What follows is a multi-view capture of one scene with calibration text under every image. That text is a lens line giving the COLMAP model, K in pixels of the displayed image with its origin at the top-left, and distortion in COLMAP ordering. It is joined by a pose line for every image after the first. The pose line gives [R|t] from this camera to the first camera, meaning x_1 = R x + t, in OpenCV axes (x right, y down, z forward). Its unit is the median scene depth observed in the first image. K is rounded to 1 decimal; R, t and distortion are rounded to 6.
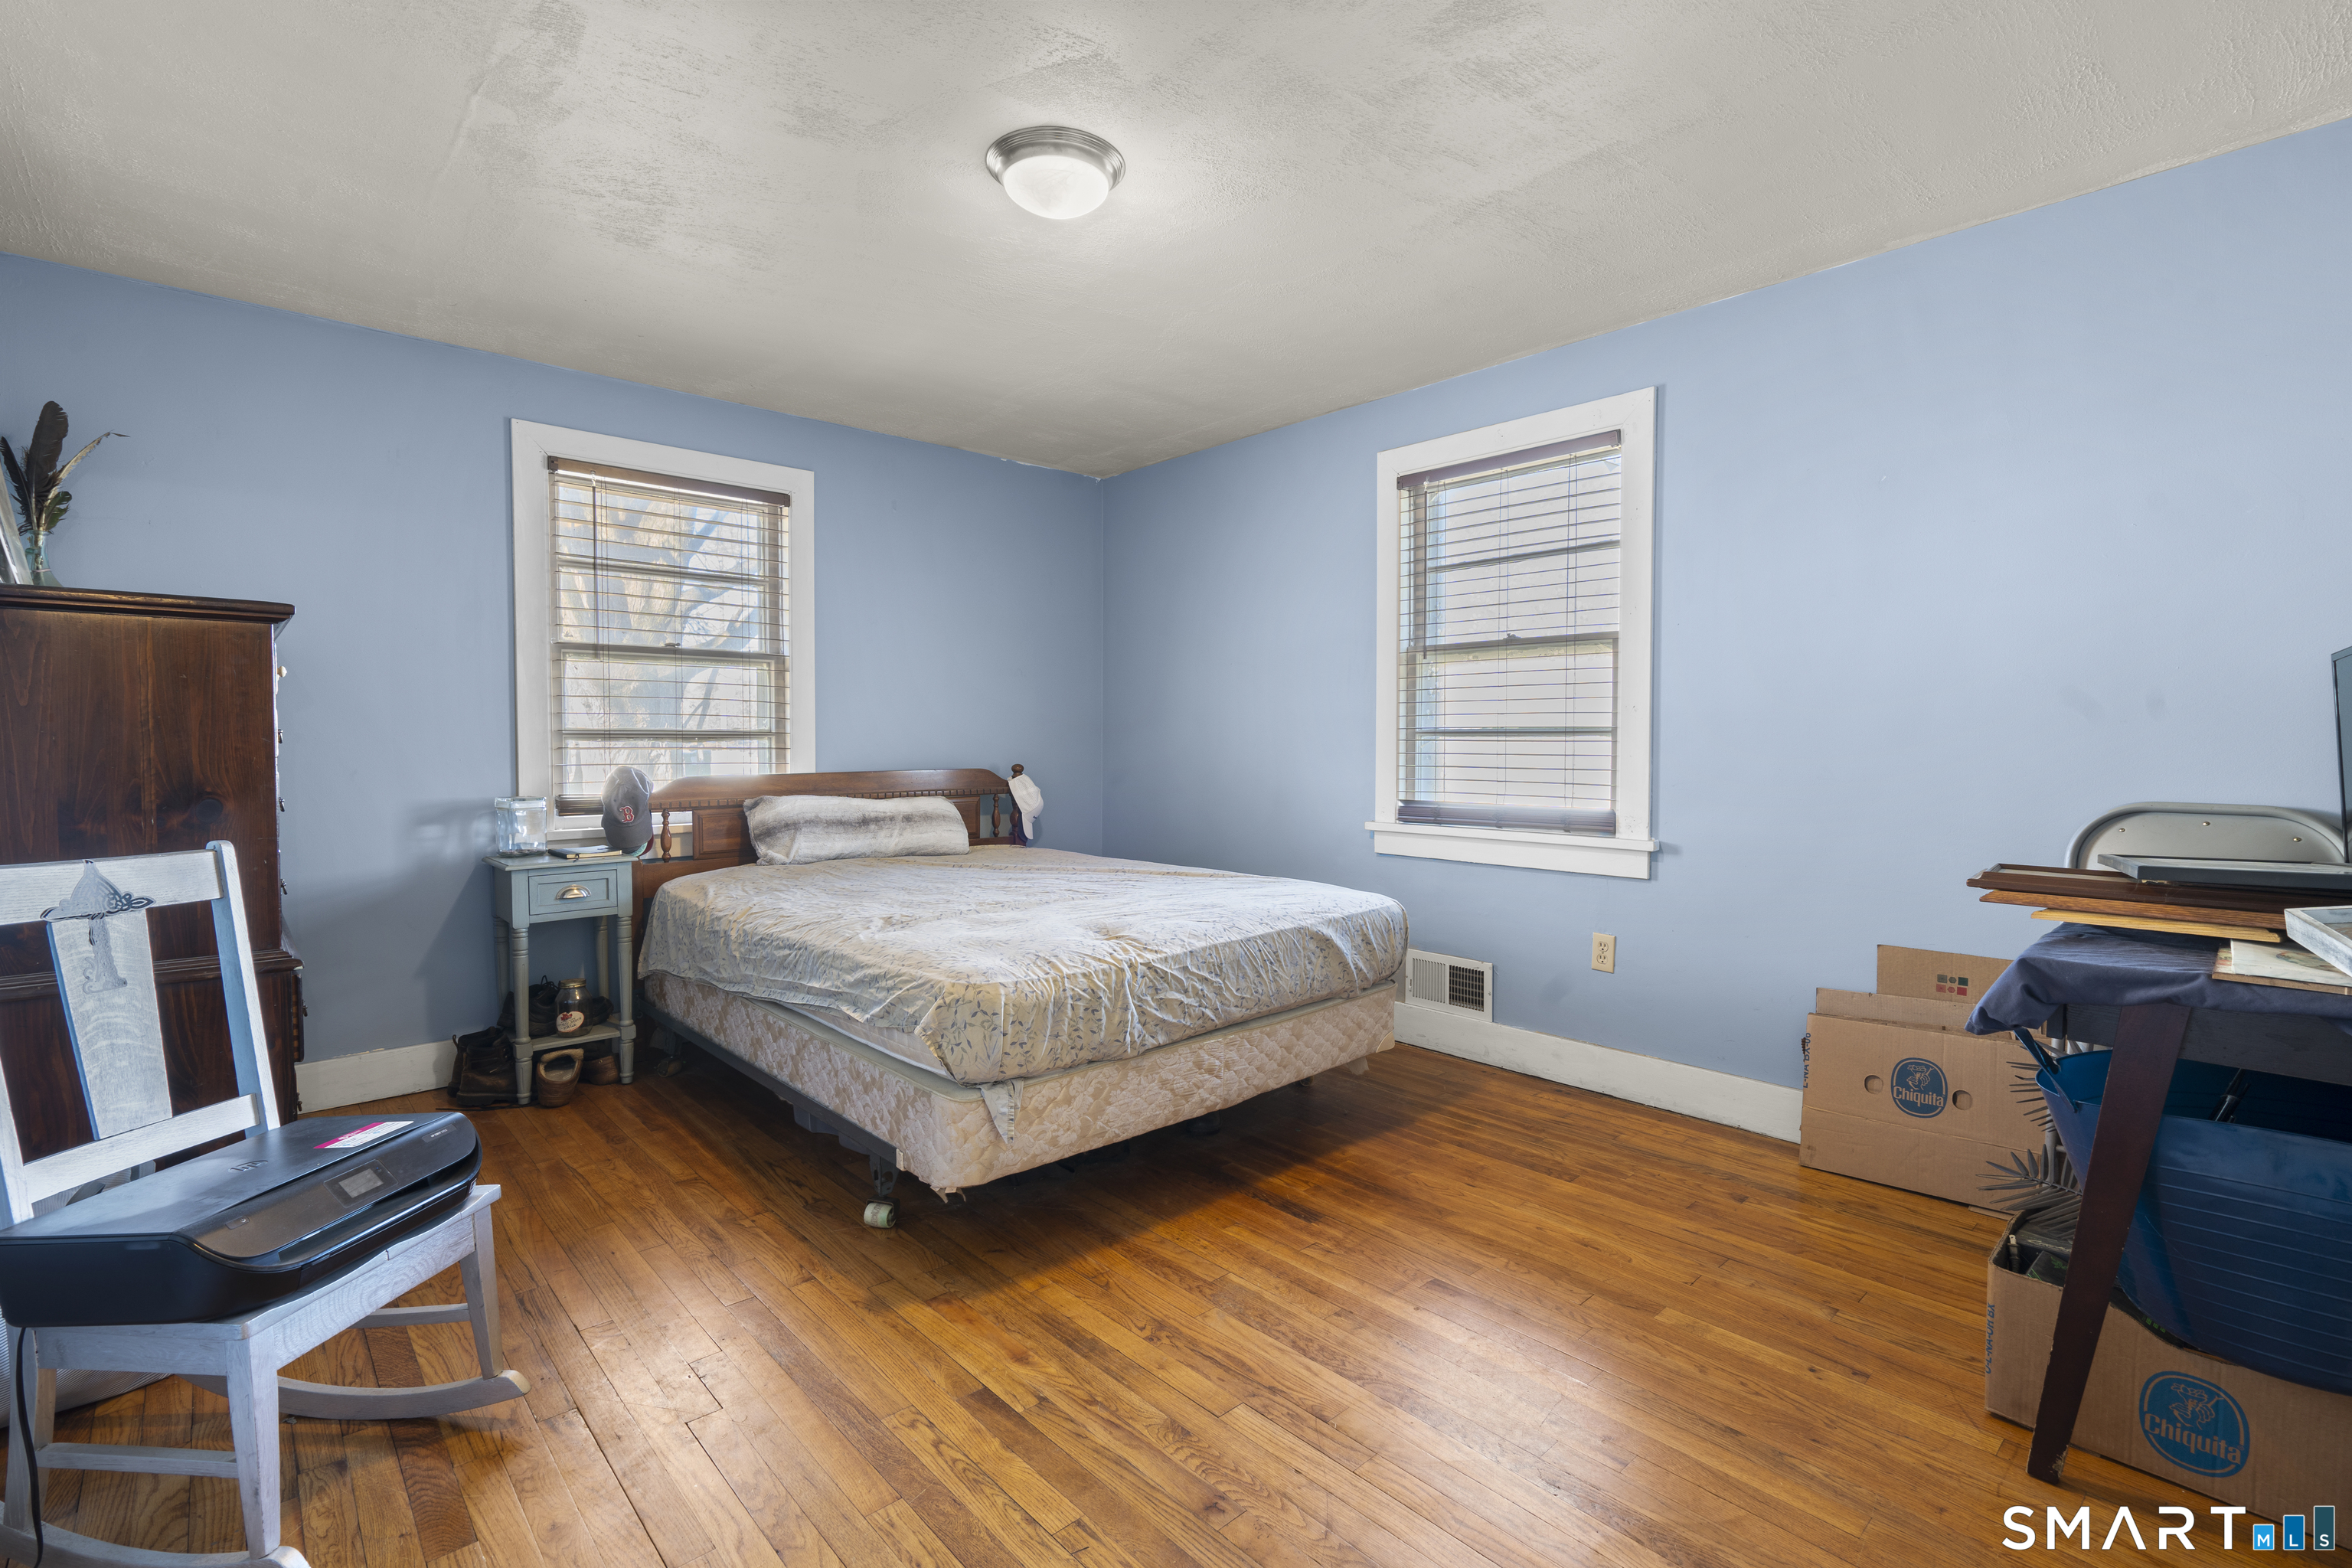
lens RADIAL K [[1066.2, 0, 1179.6], [0, 1066.2, 778.6], [0, 0, 1]] dist [-0.004331, 0.003924]
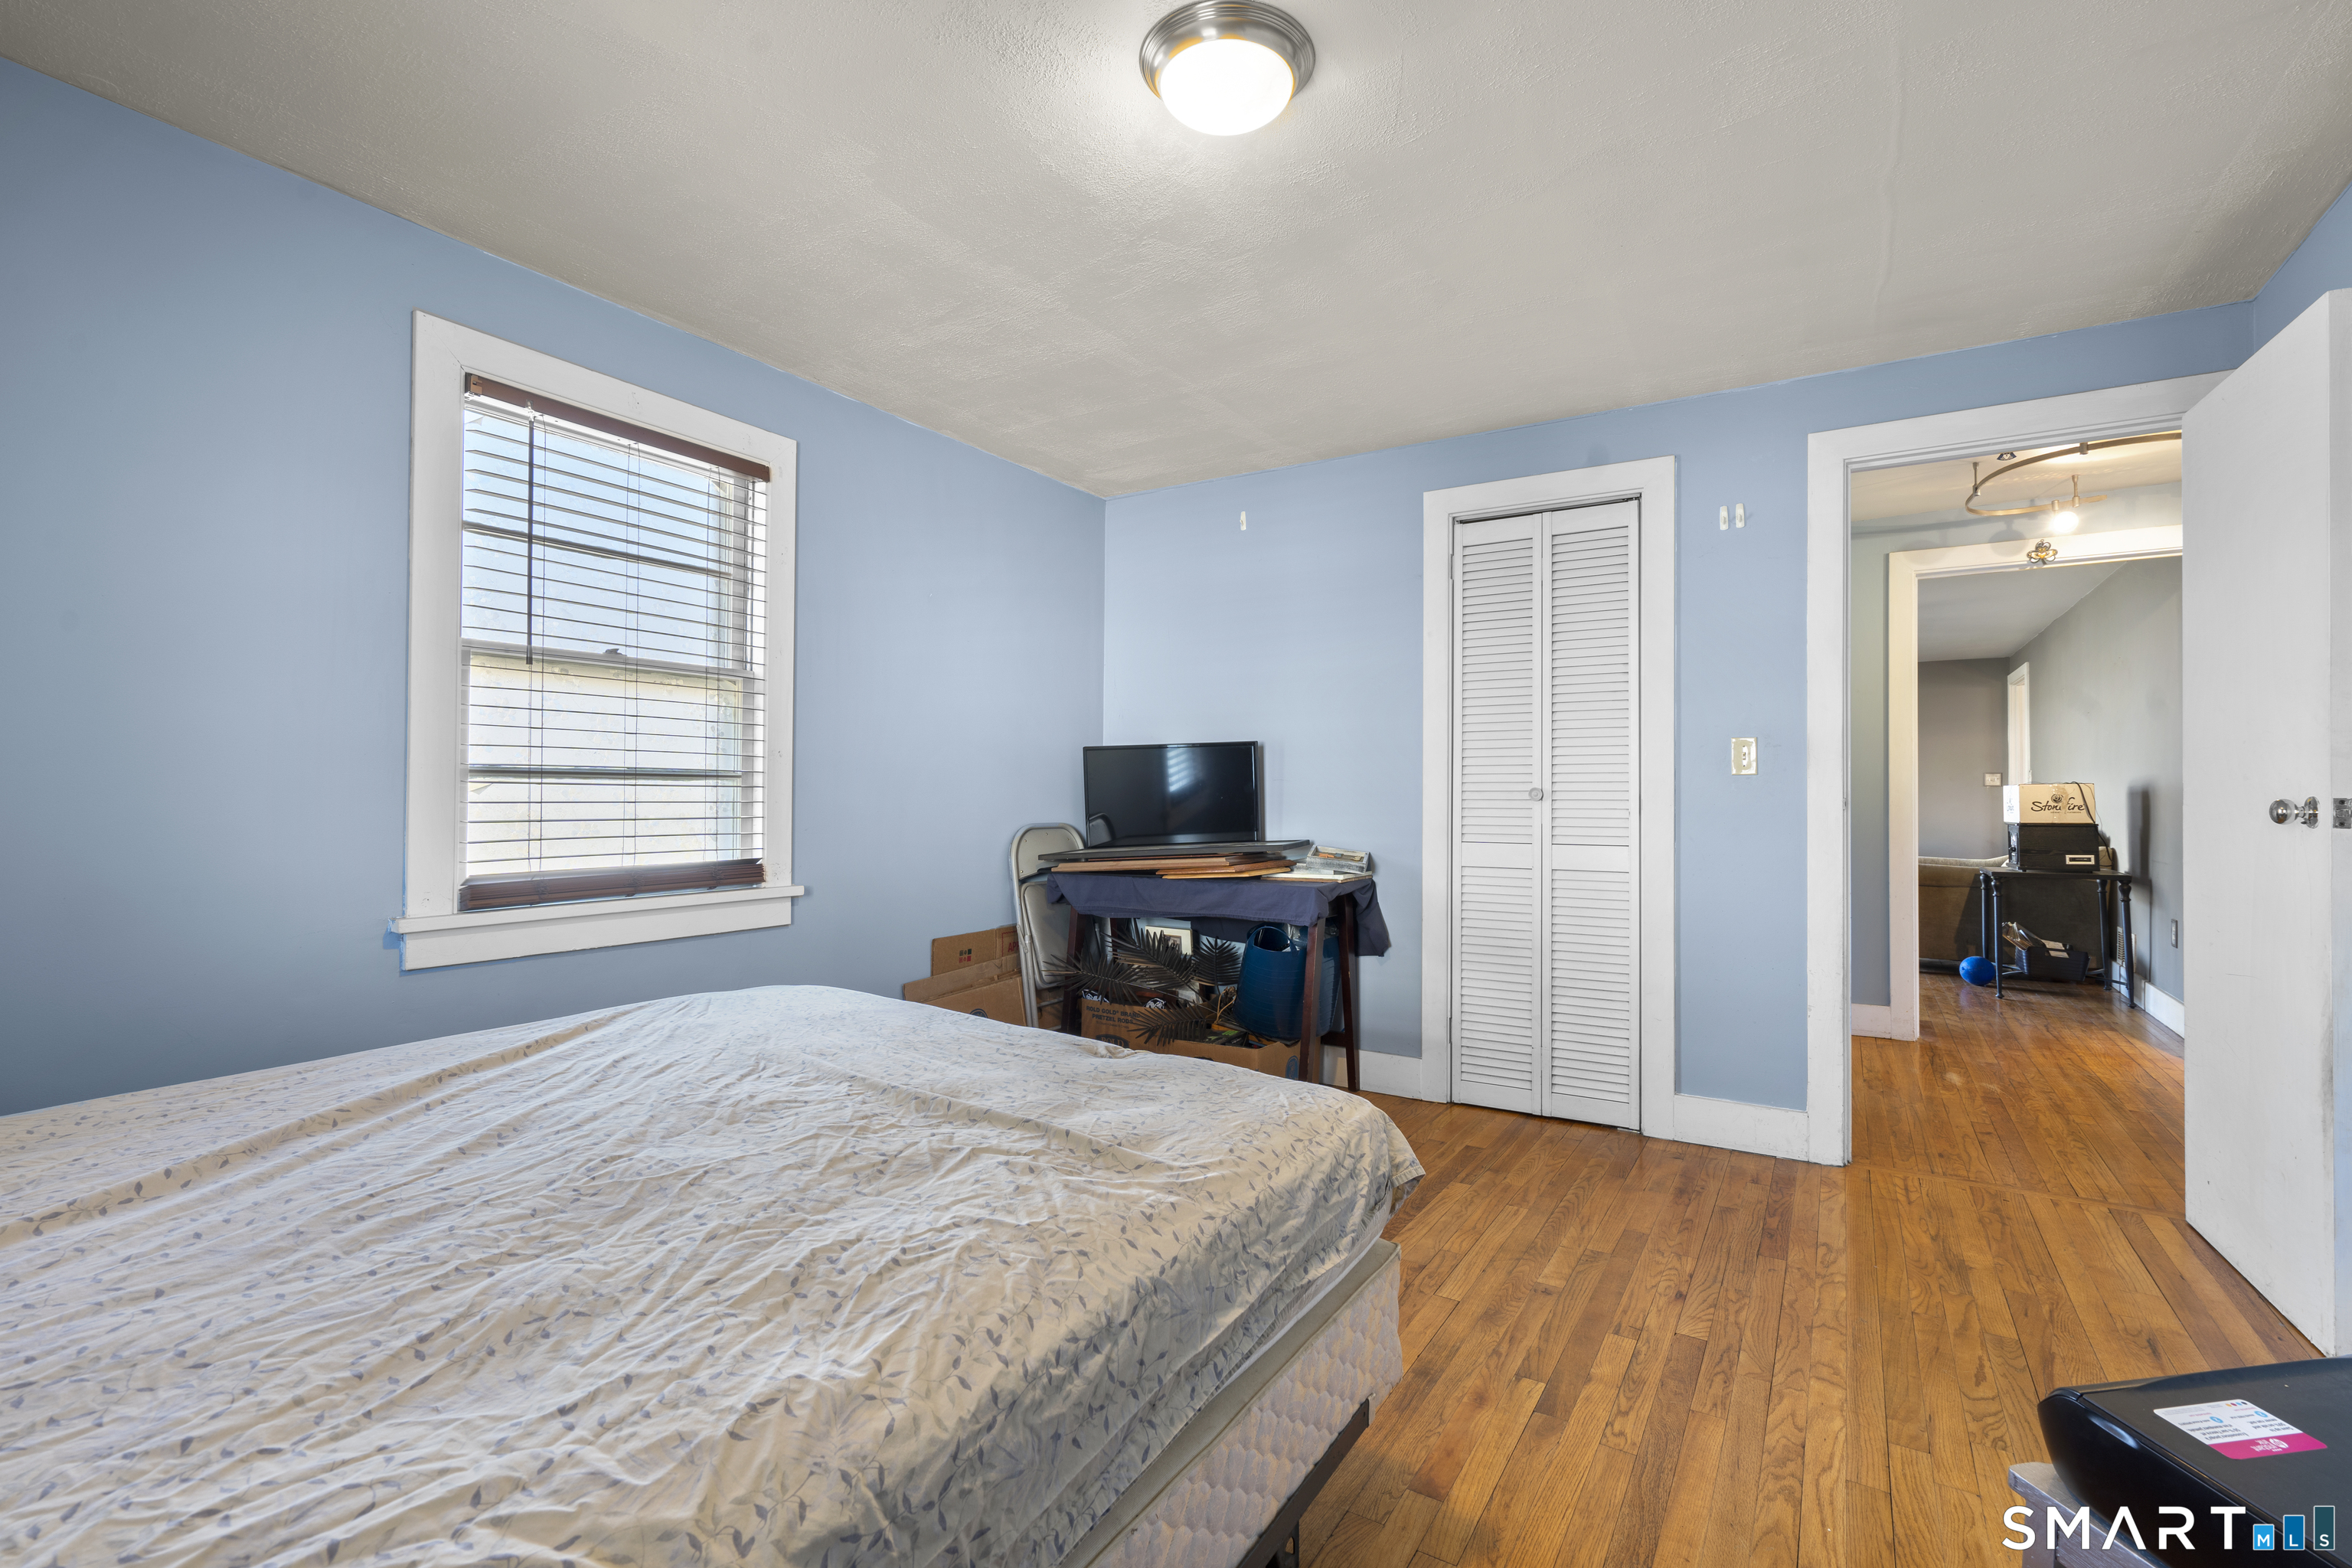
lens RADIAL K [[1066.2, 0, 1179.6], [0, 1066.2, 778.6], [0, 0, 1]] dist [-0.004331, 0.003924]
pose [[-0.271155, 0.008800, 0.962495, -0.563357], [0.024234, 0.999704, -0.002313, -0.028383], [-0.962231, 0.022698, -0.271288, 0.822477]]
